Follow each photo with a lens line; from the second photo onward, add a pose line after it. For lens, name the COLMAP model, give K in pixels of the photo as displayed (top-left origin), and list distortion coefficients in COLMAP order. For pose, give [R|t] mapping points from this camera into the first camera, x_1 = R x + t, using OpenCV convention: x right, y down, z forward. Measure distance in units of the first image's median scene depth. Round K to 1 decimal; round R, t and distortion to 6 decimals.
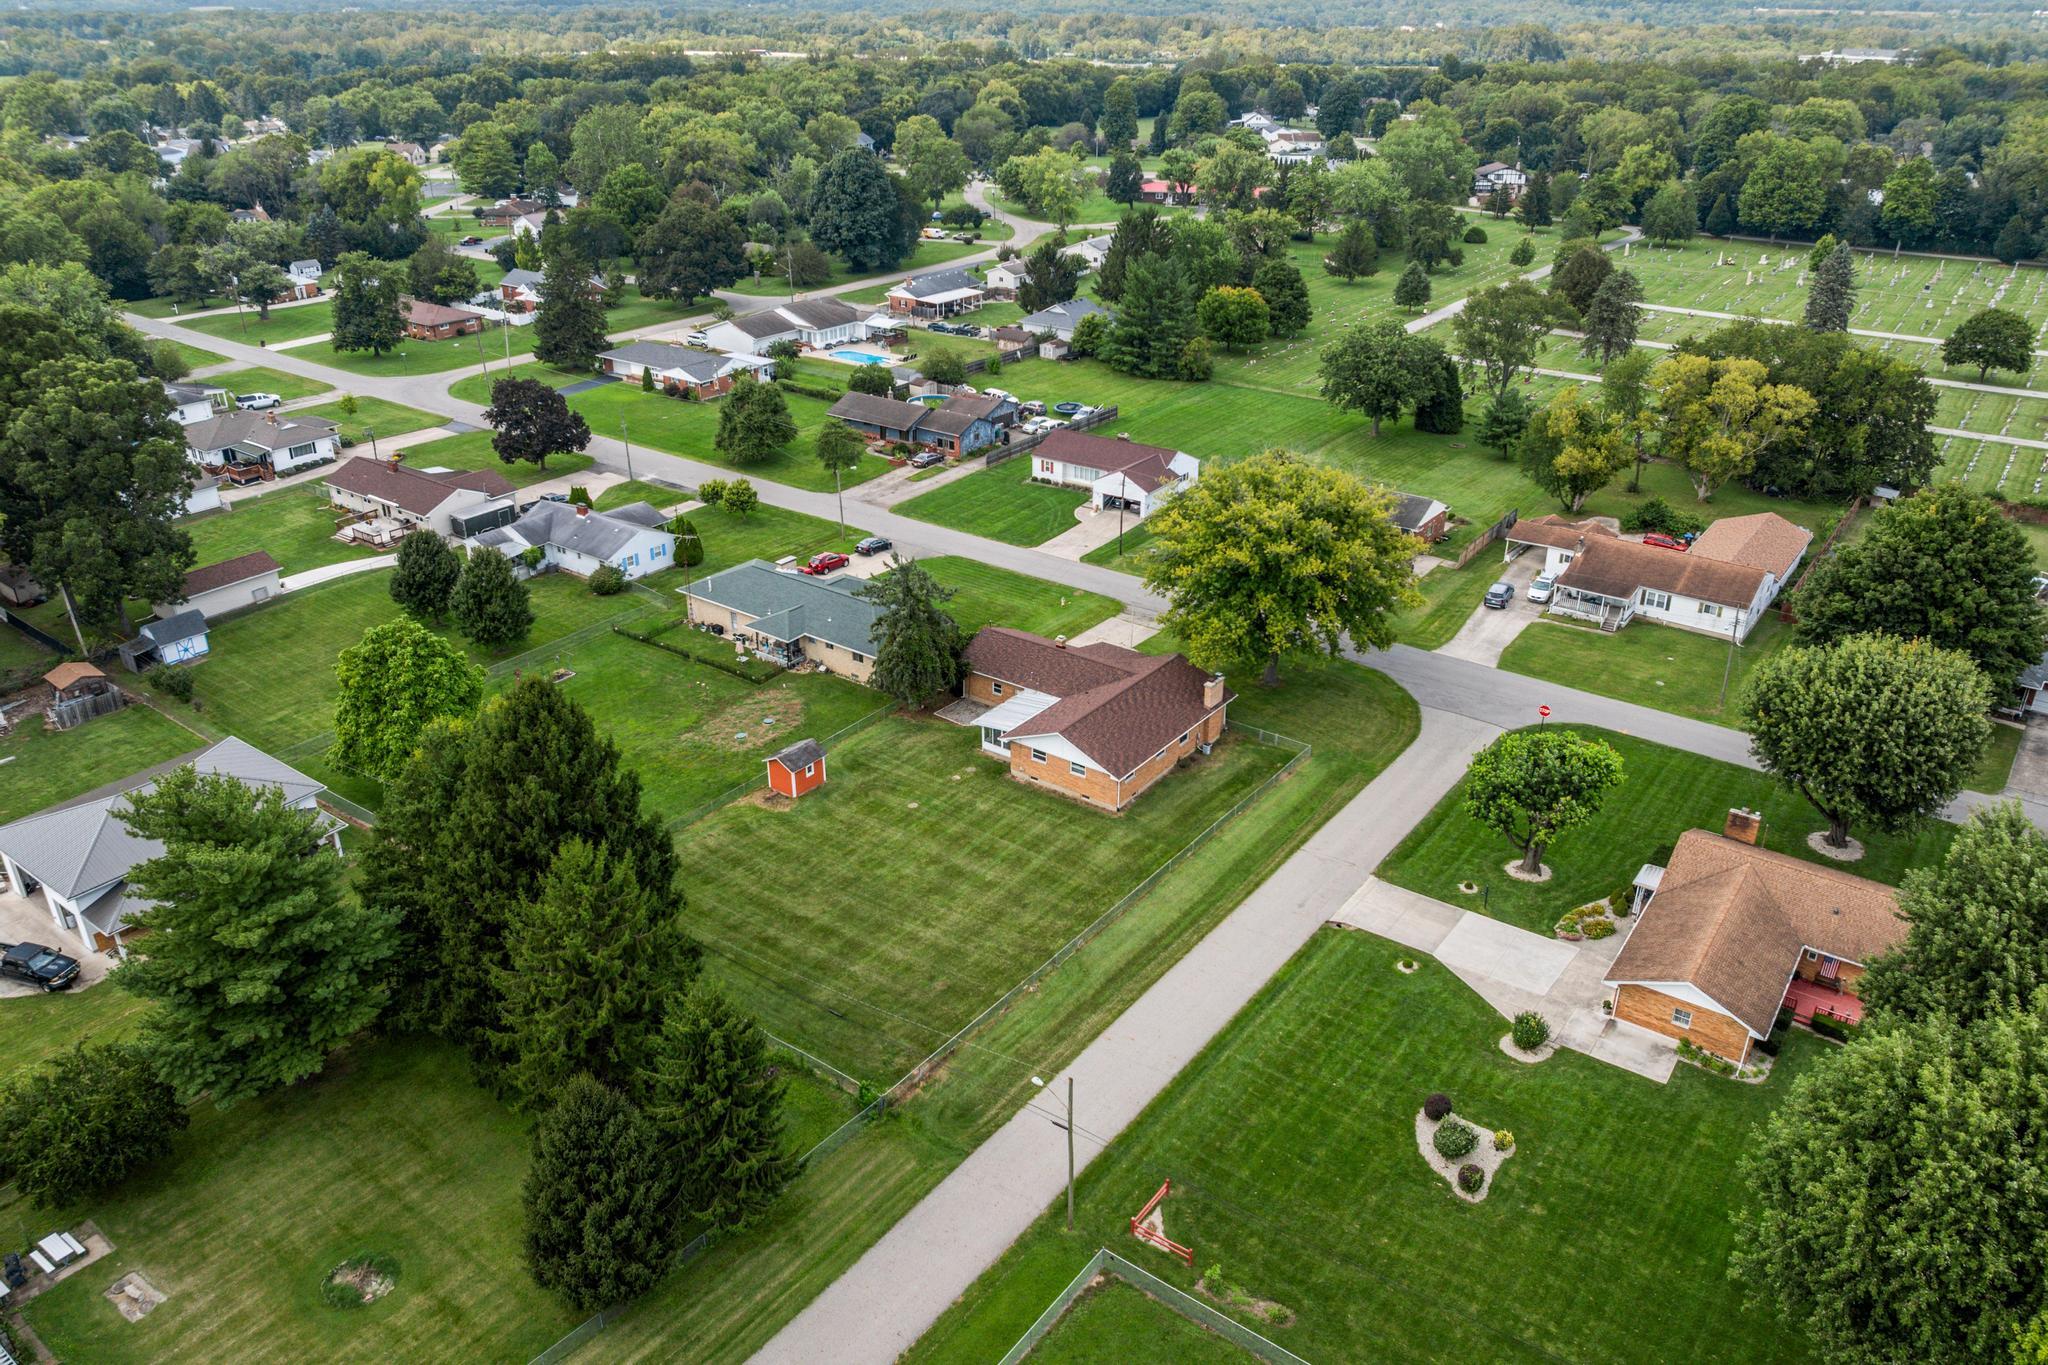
lens RADIAL K [[1449.7, 0, 1030.0], [0, 1449.7, 685.8], [0, 0, 1]] dist [-0.014367, -0.040849]
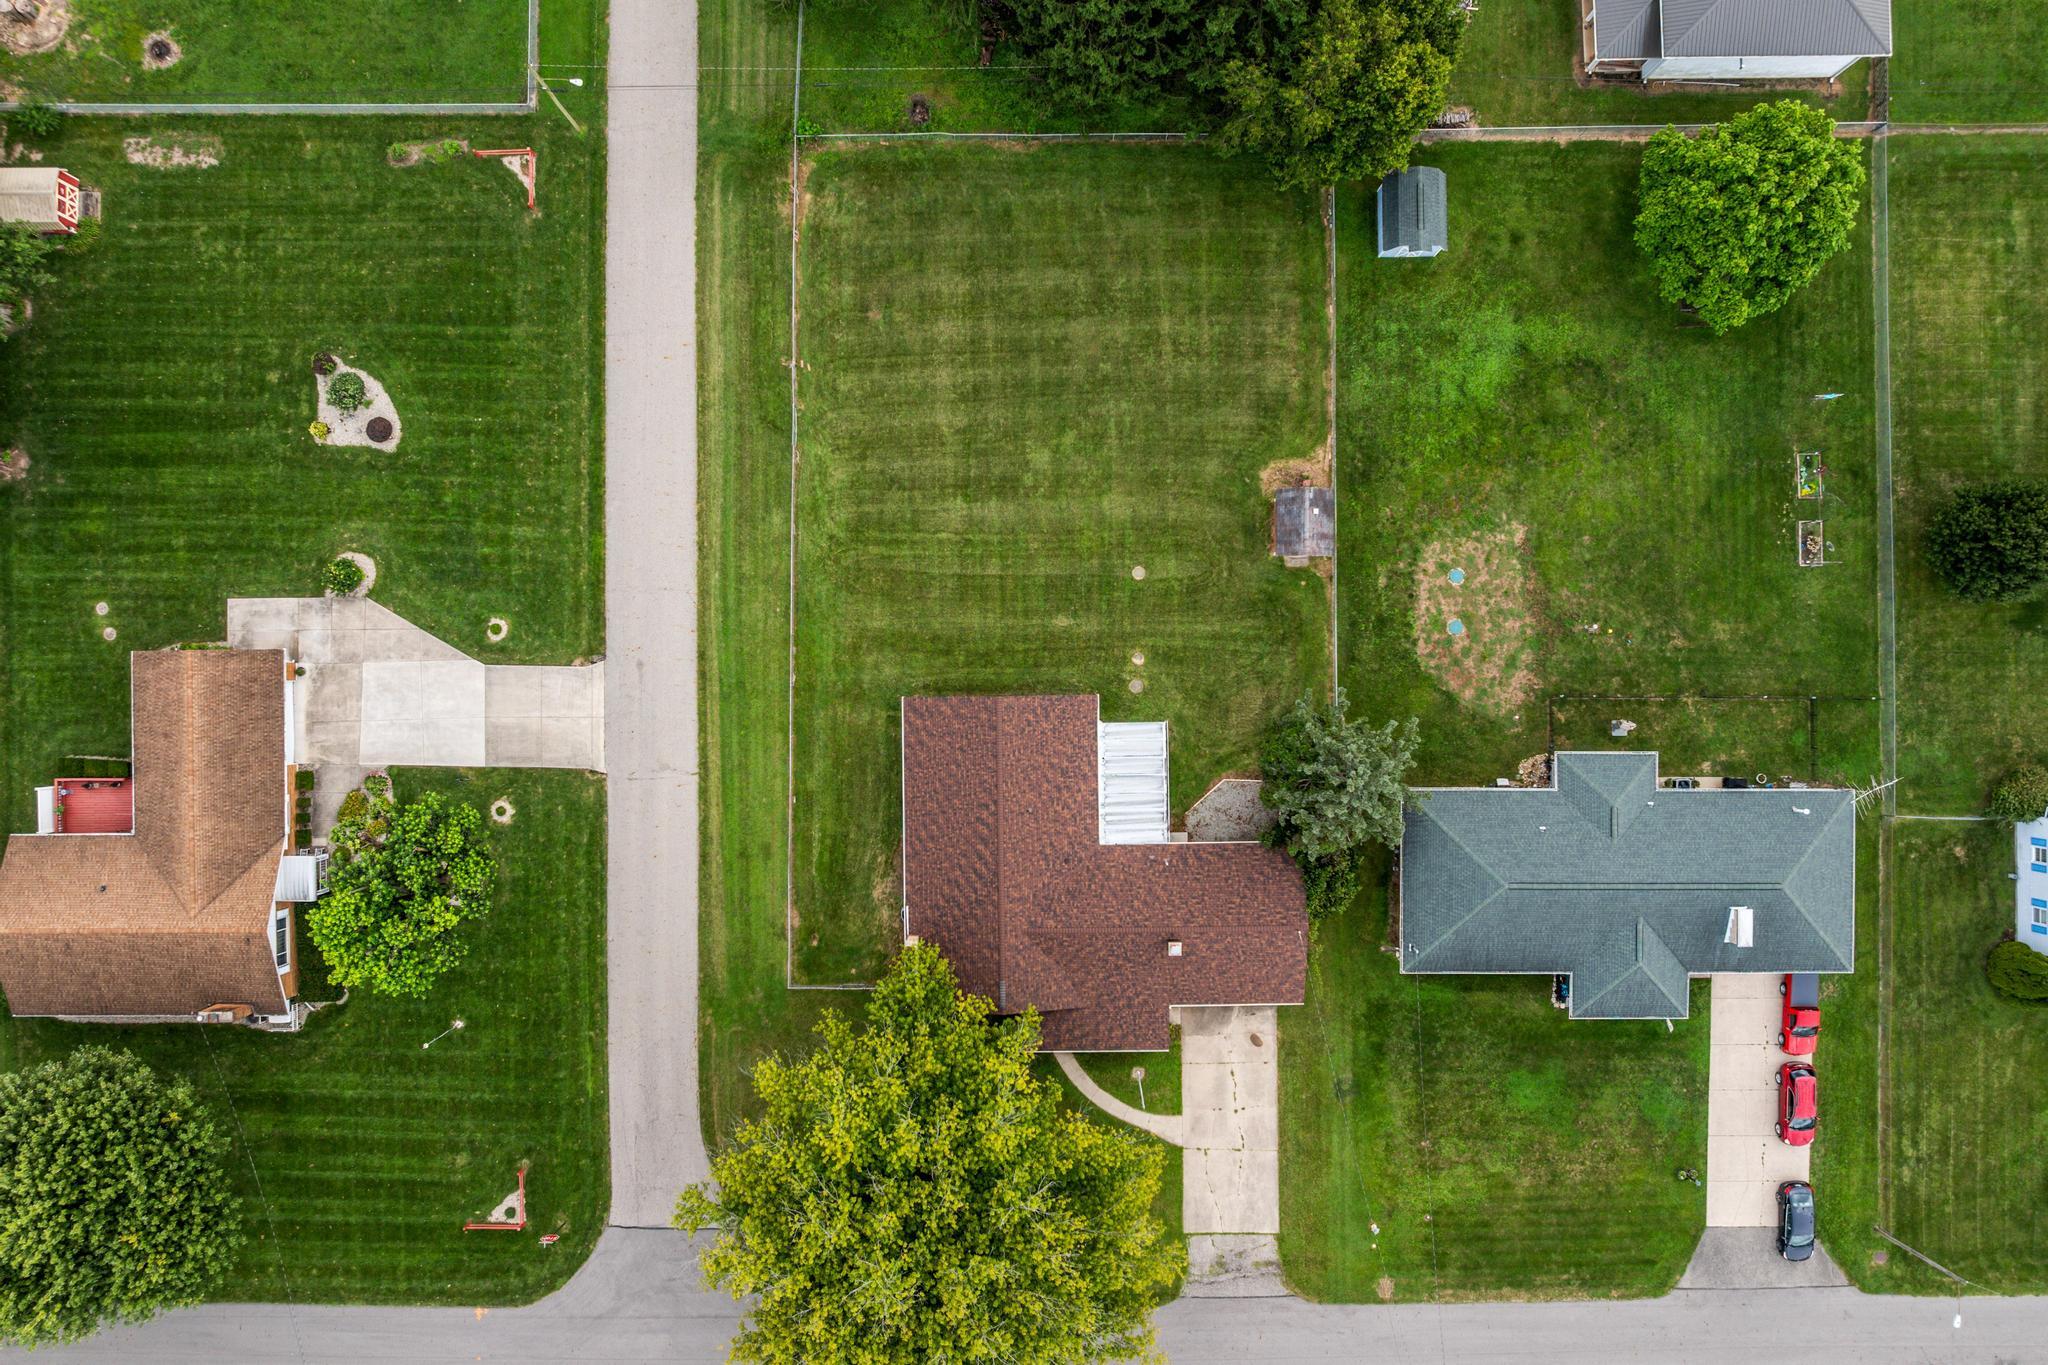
lens RADIAL K [[1449.7, 0, 1030.0], [0, 1449.7, 685.8], [0, 0, 1]] dist [-0.014367, -0.040849]
pose [[-0.798527, 0.601956, 0.001832, 0.003062], [-0.257029, -0.343712, 0.903215, -0.691529], [0.544325, 0.720771, 0.429184, 0.733263]]
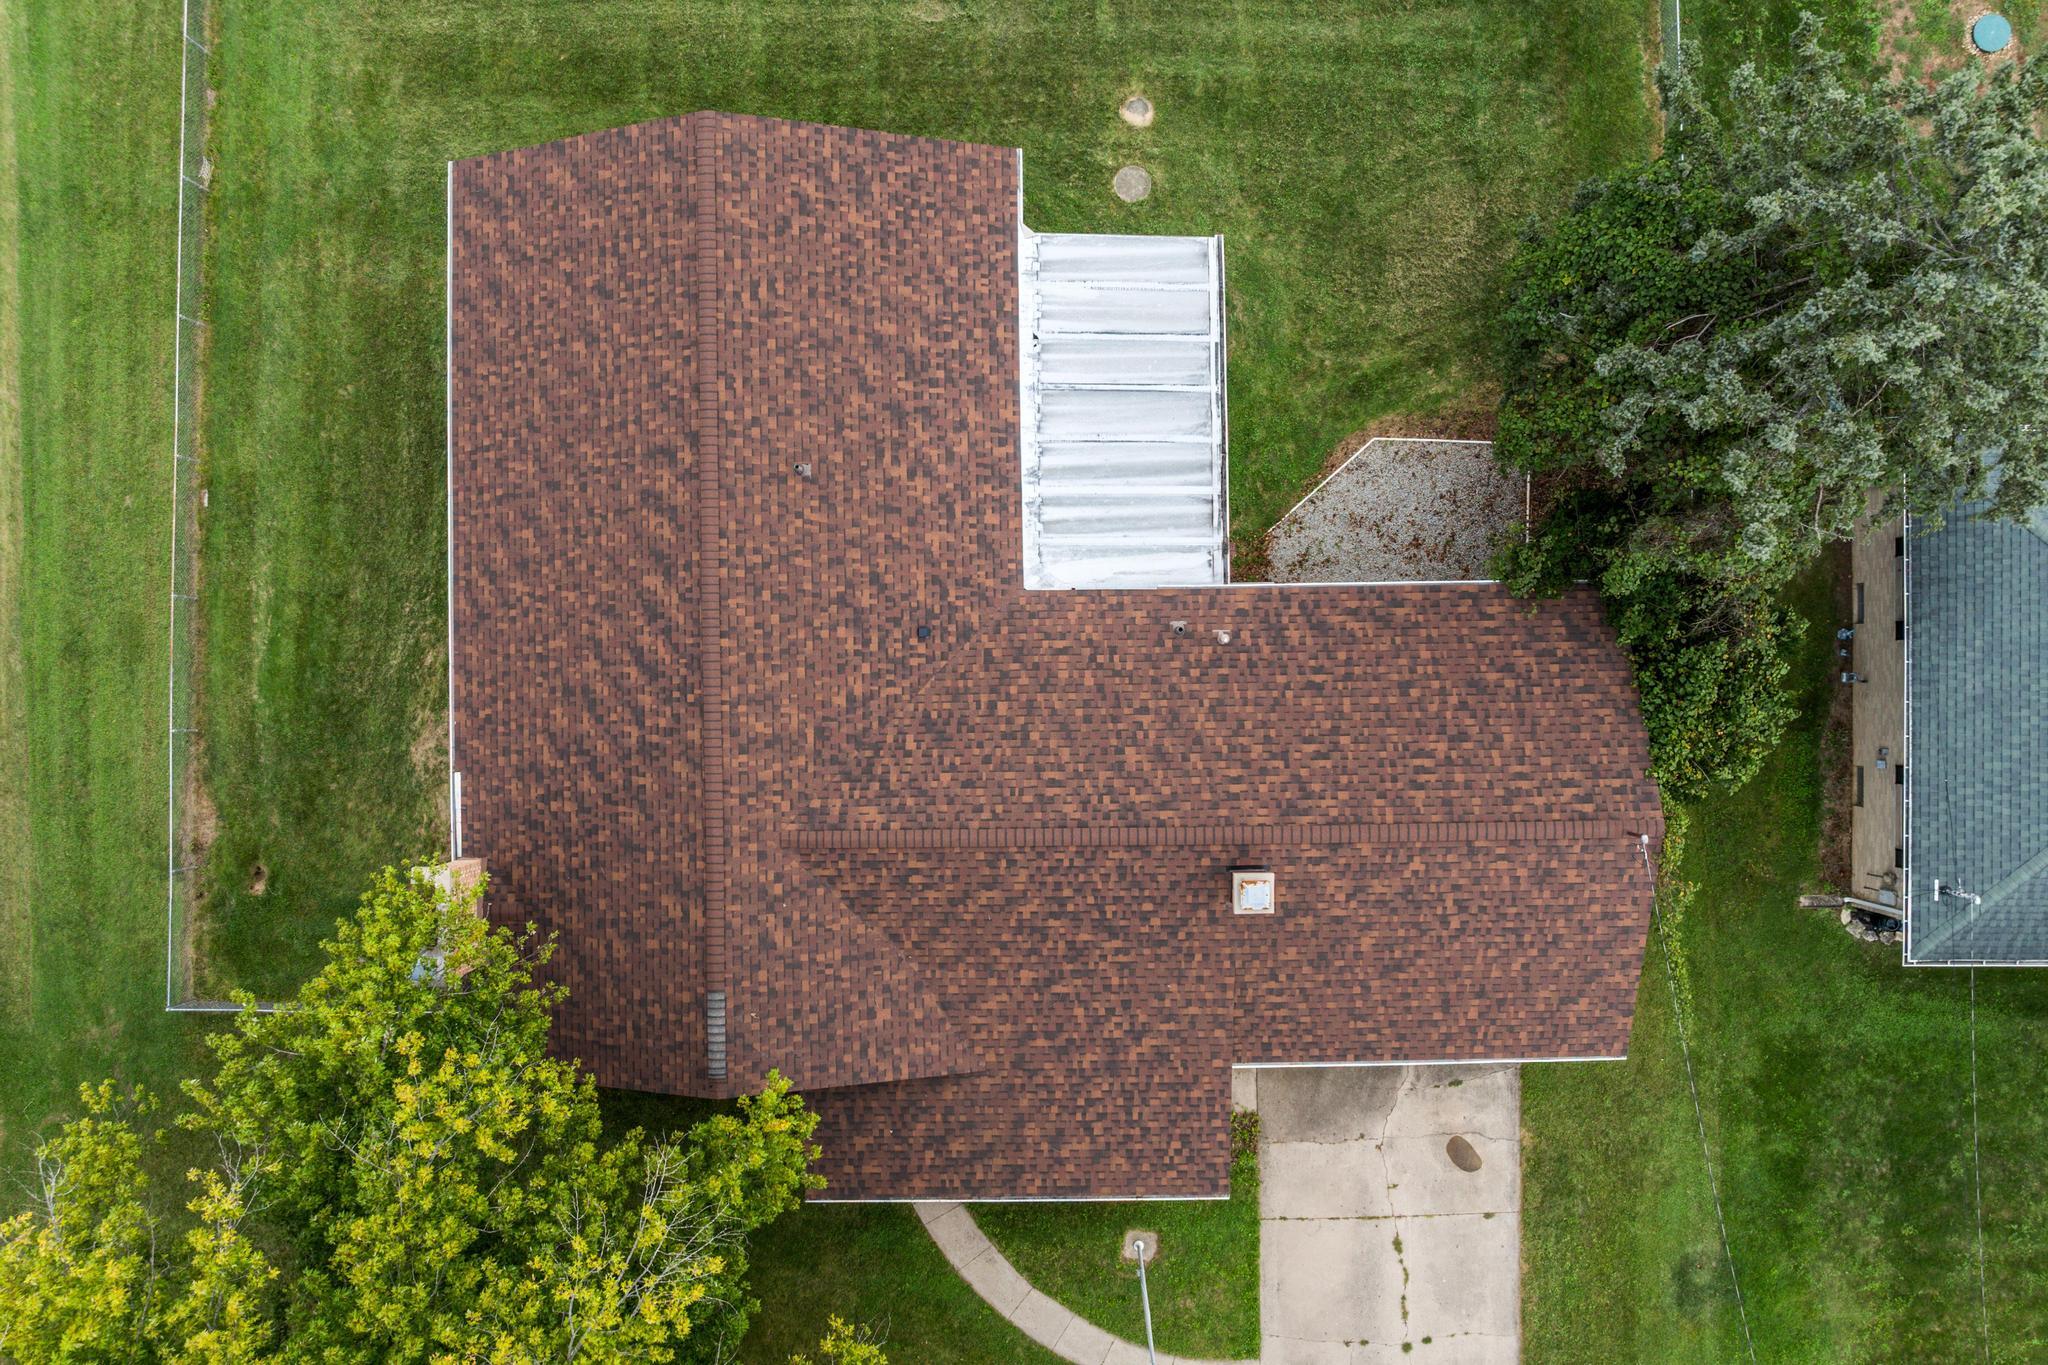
lens RADIAL K [[1449.7, 0, 1030.0], [0, 1449.7, 685.8], [0, 0, 1]] dist [-0.014367, -0.040849]
pose [[-0.797541, 0.603263, 0.001277, 0.037106], [-0.255746, -0.340024, 0.904974, -0.249225], [0.546372, 0.721427, 0.425465, 1.067568]]
